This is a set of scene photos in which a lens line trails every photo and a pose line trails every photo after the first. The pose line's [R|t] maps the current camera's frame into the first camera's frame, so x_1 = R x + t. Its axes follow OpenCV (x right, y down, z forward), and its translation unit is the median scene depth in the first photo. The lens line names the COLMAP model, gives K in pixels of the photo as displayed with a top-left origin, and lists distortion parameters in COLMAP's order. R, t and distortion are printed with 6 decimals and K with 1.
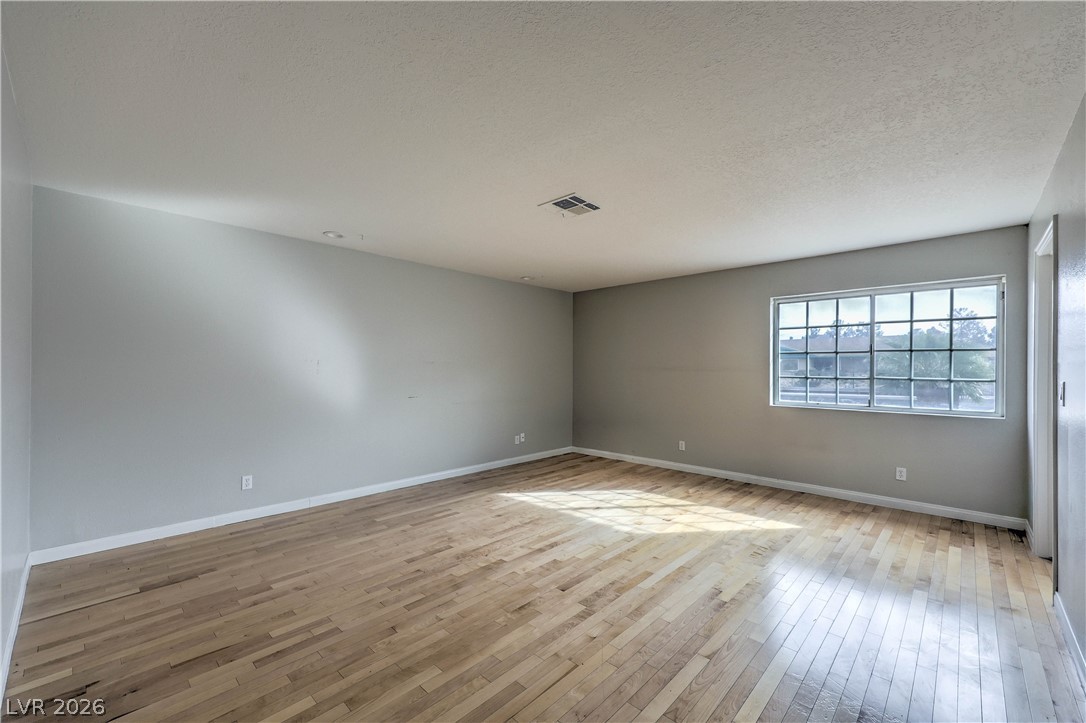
lens RADIAL K [[436.8, 0, 547.3], [0, 436.8, 364.8], [0, 0, 1]] dist [0.000446, -0.000126]
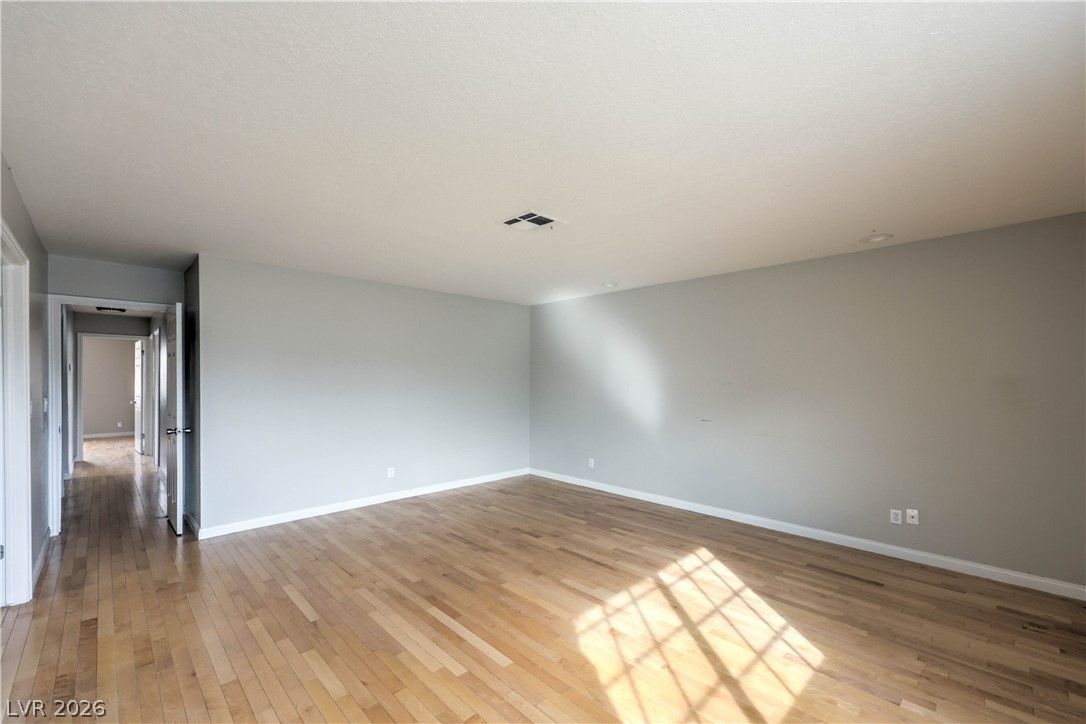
lens RADIAL K [[442.8, 0, 546.6], [0, 442.8, 378.4], [0, 0, 1]] dist [0.003830, 0.000106]
pose [[-0.017774, -0.005814, -0.999825, 0.754740], [0.003085, 0.999978, -0.005869, -0.013328], [0.999837, -0.003189, -0.017755, 0.778136]]
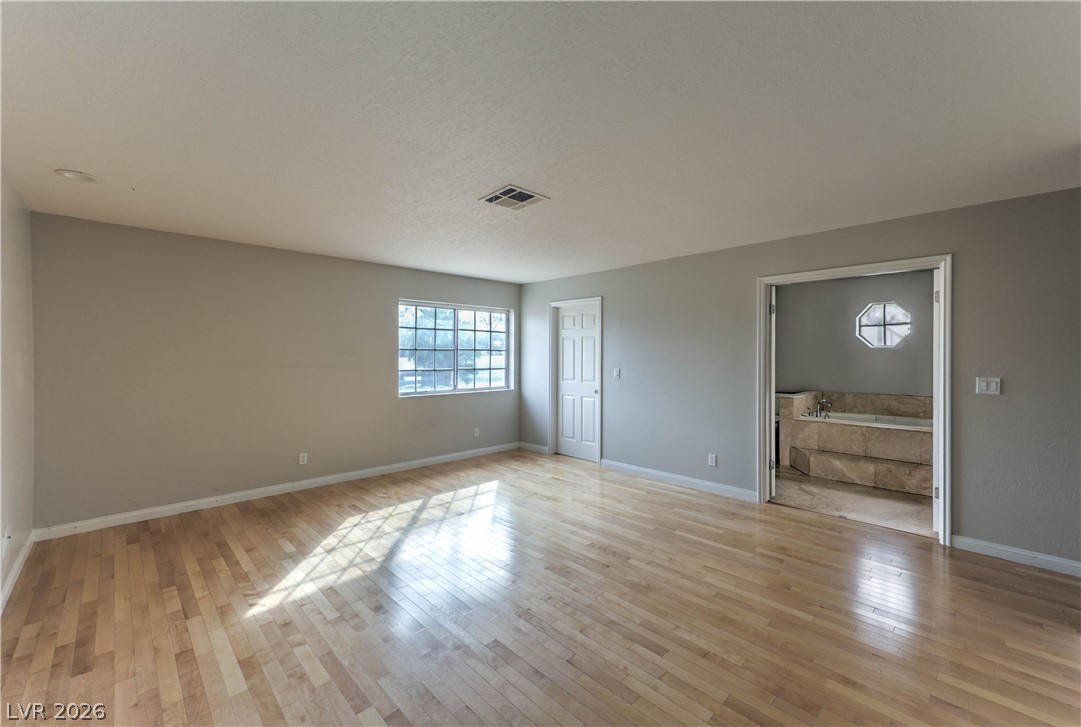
lens RADIAL K [[448.4, 0, 546.0], [0, 448.4, 353.2], [0, 0, 1]] dist [0.001513, 0.000282]
pose [[0.035914, 0.000064, 0.999355, -0.676768], [-0.005924, 0.999982, 0.000149, -0.022211], [-0.999337, -0.005926, 0.035914, 0.666790]]
